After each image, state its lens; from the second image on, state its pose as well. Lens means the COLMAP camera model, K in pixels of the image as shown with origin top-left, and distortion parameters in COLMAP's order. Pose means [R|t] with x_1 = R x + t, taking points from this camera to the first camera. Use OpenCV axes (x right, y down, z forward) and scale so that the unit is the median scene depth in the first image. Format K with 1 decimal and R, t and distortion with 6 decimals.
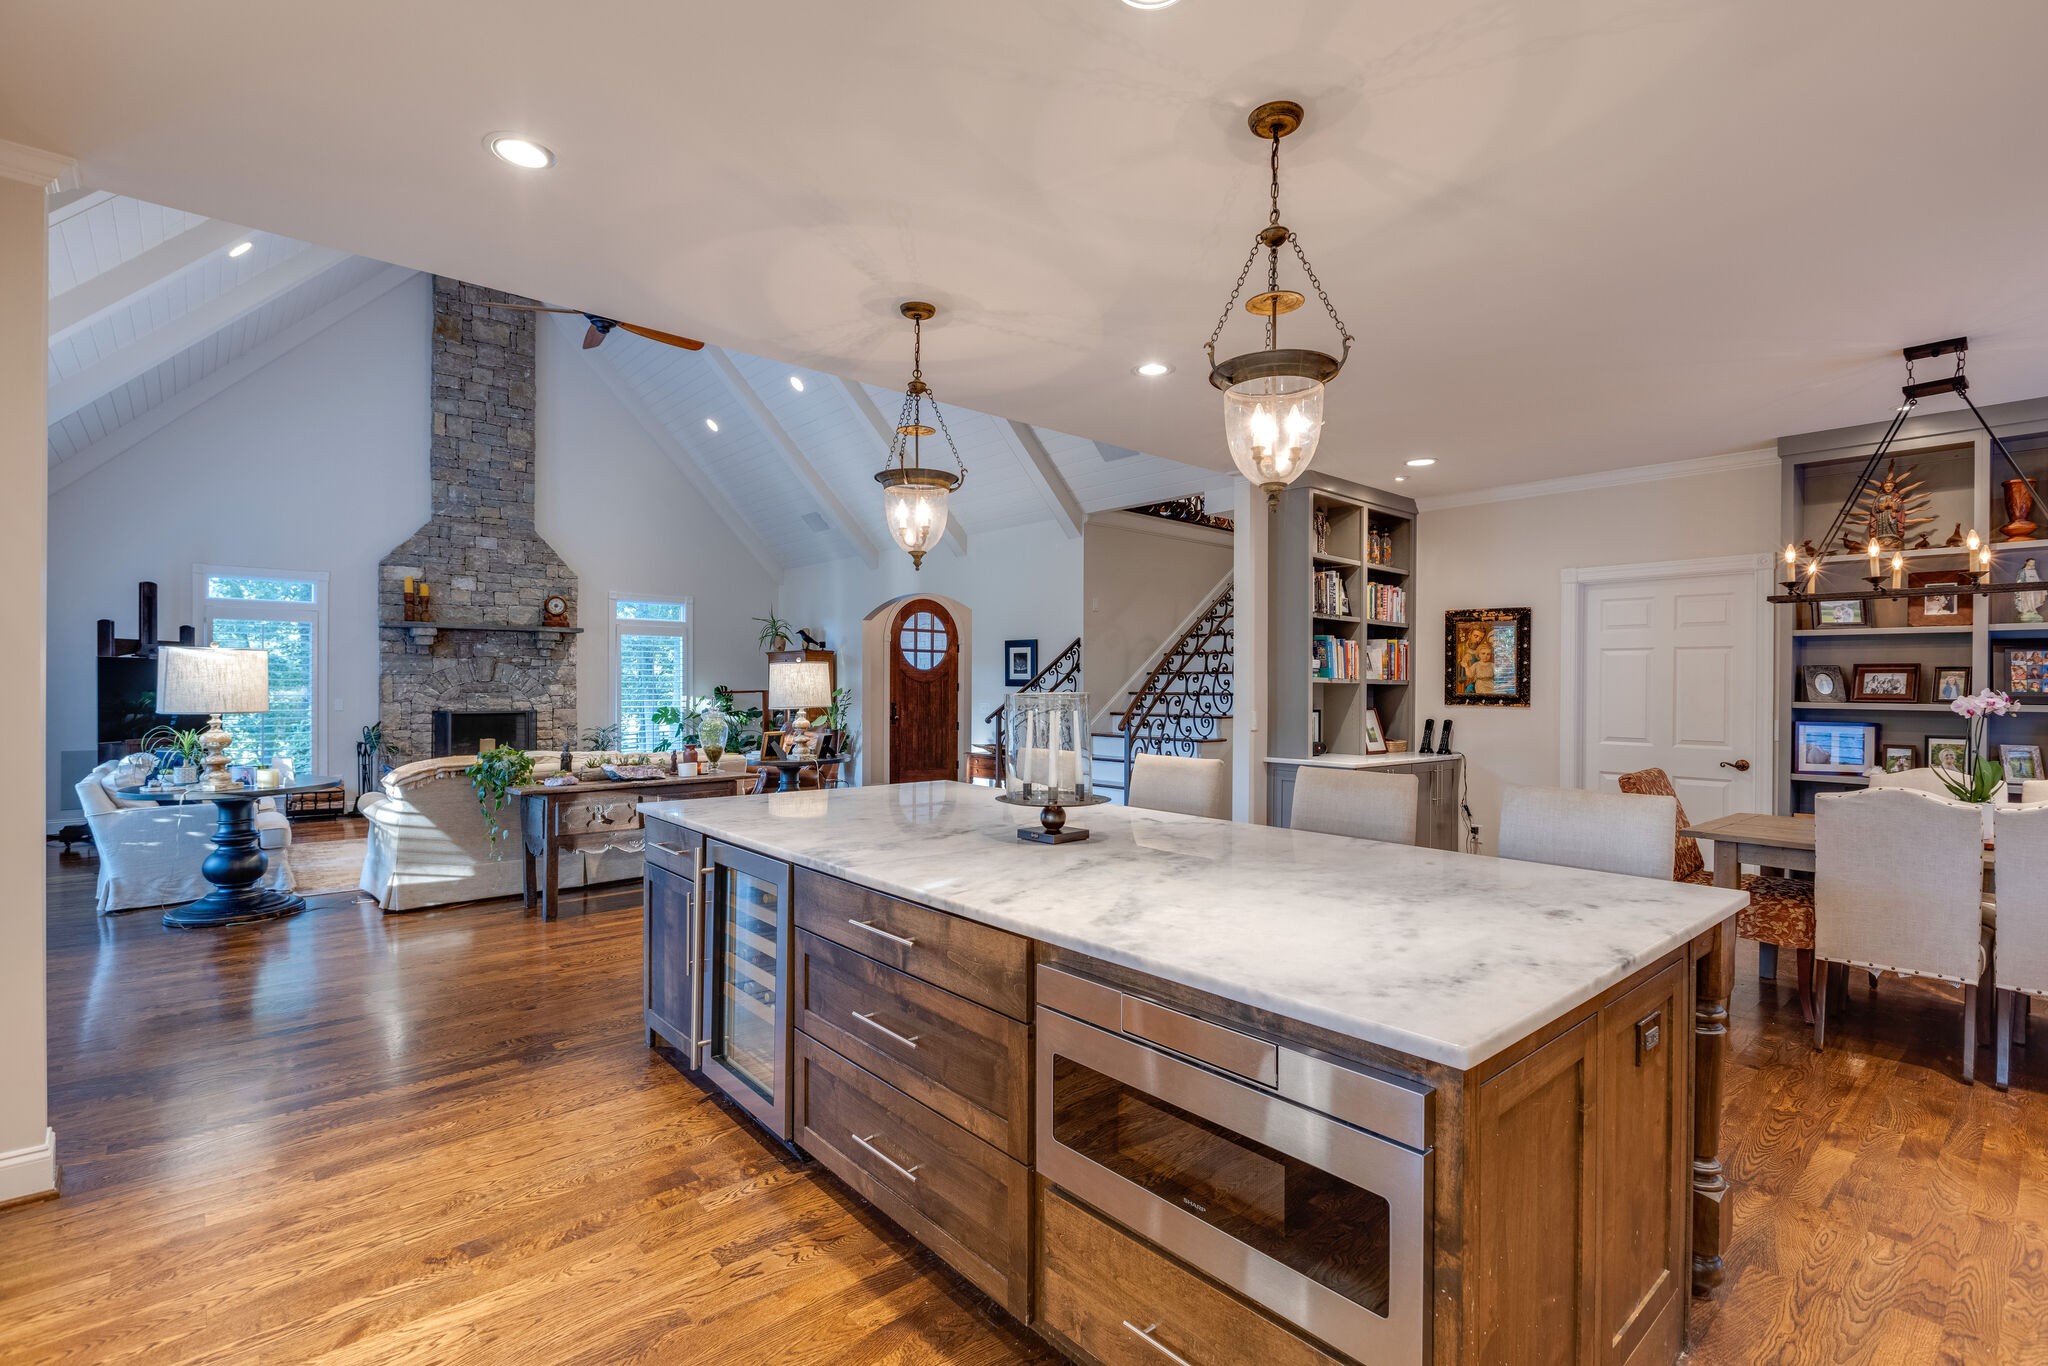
lens RADIAL K [[917.9, 0, 1021.9], [0, 917.9, 685.3], [0, 0, 1]] dist [0.000876, -0.000675]
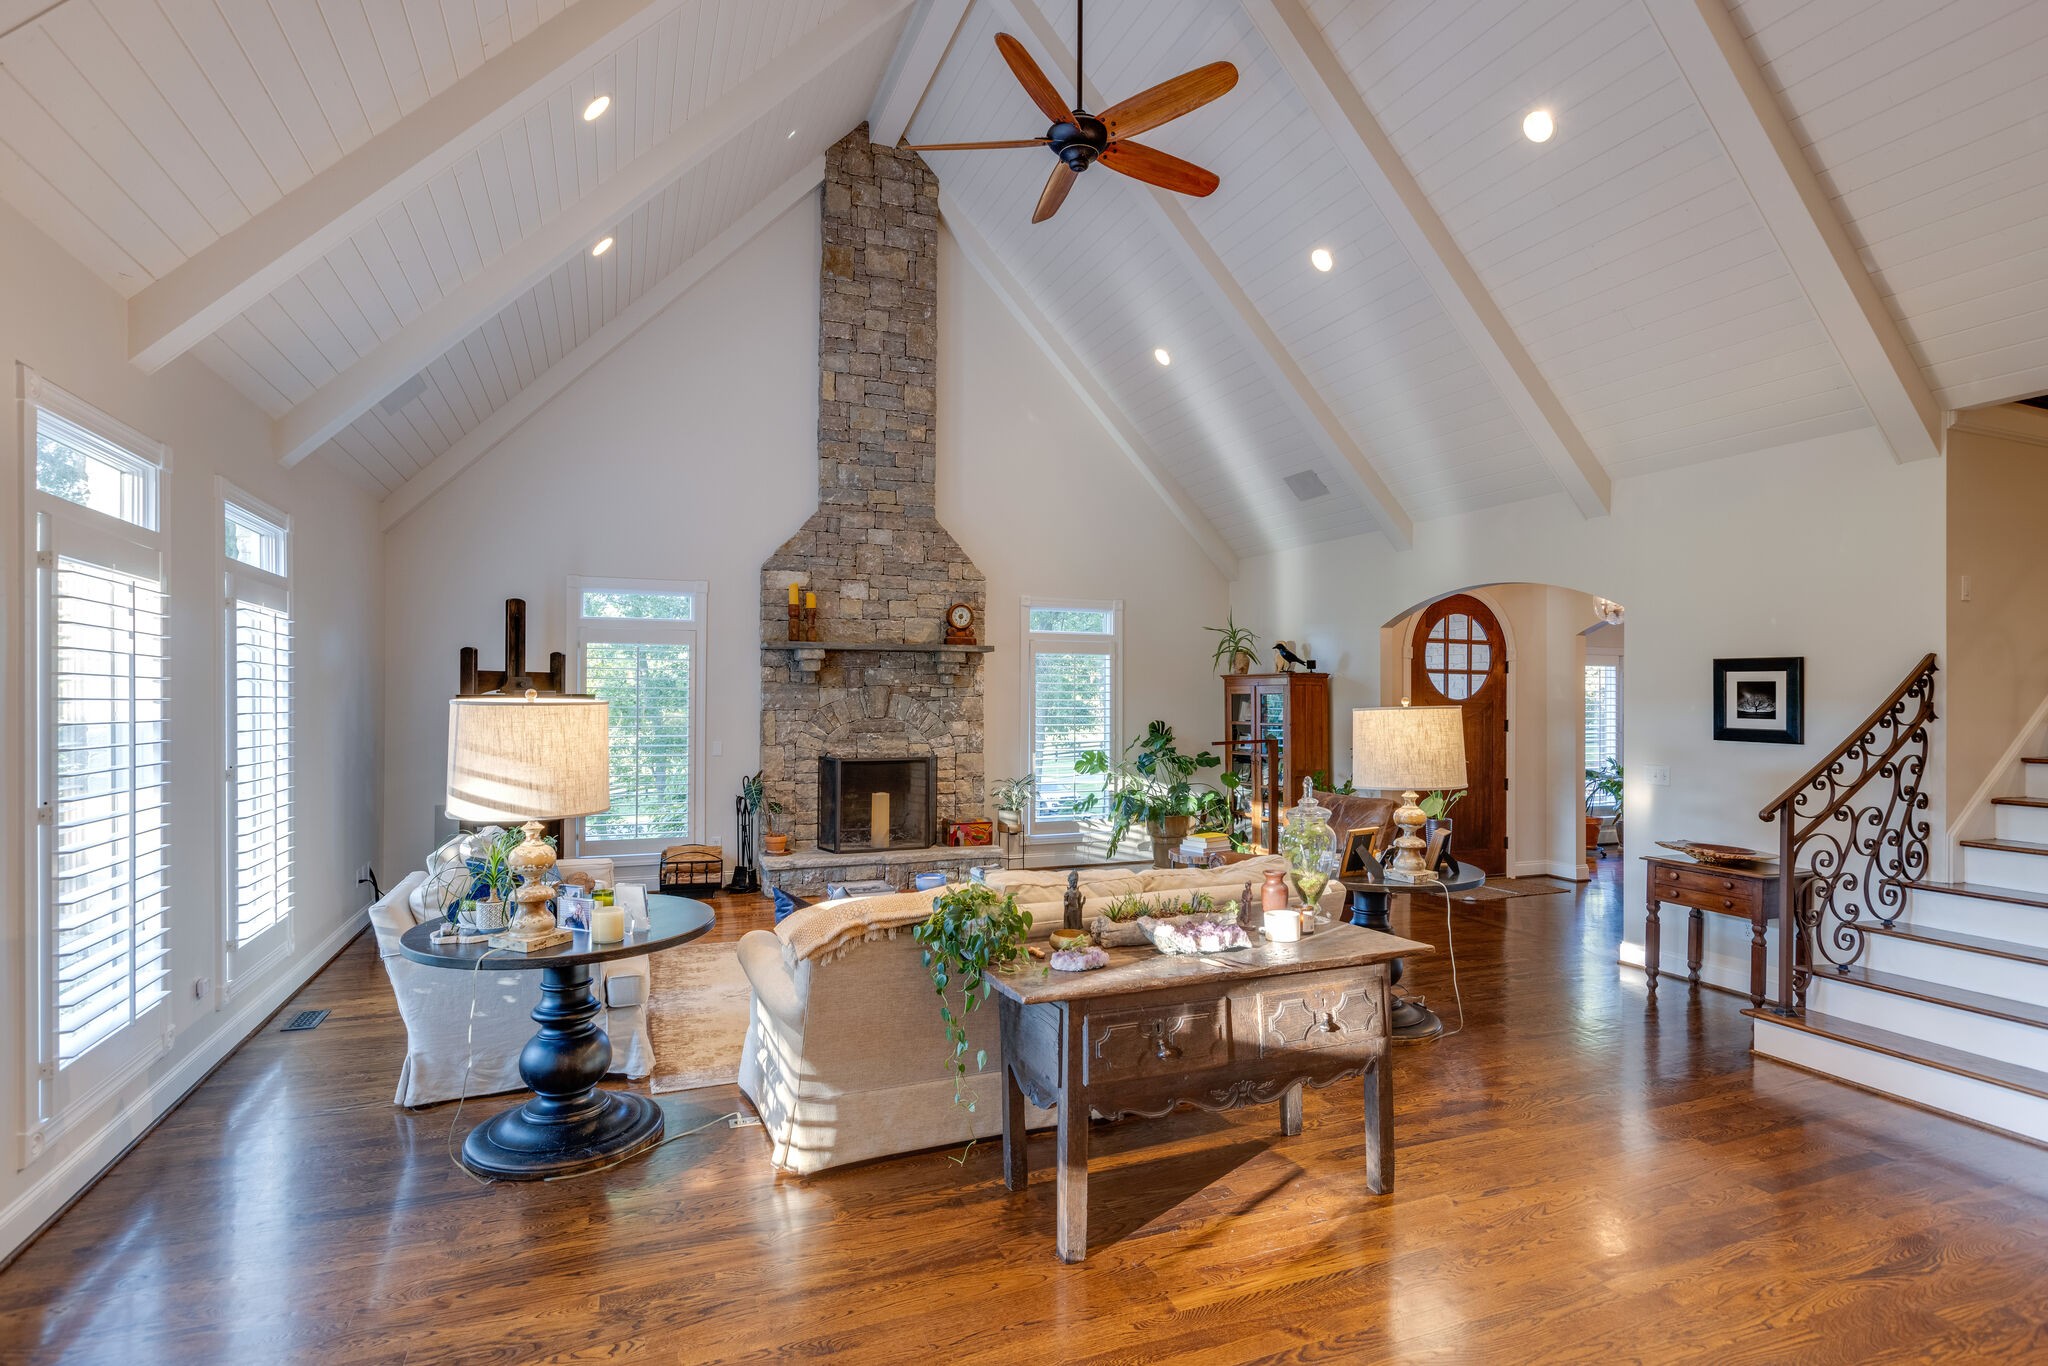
lens RADIAL K [[991.1, 0, 1034.1], [0, 991.1, 688.8], [0, 0, 1]] dist [-0.004081, -0.000914]
pose [[0.944611, -0.000317, -0.328191, -0.191594], [-0.002458, 0.999965, -0.008043, -0.022057], [0.328182, 0.008404, 0.944577, 0.263514]]
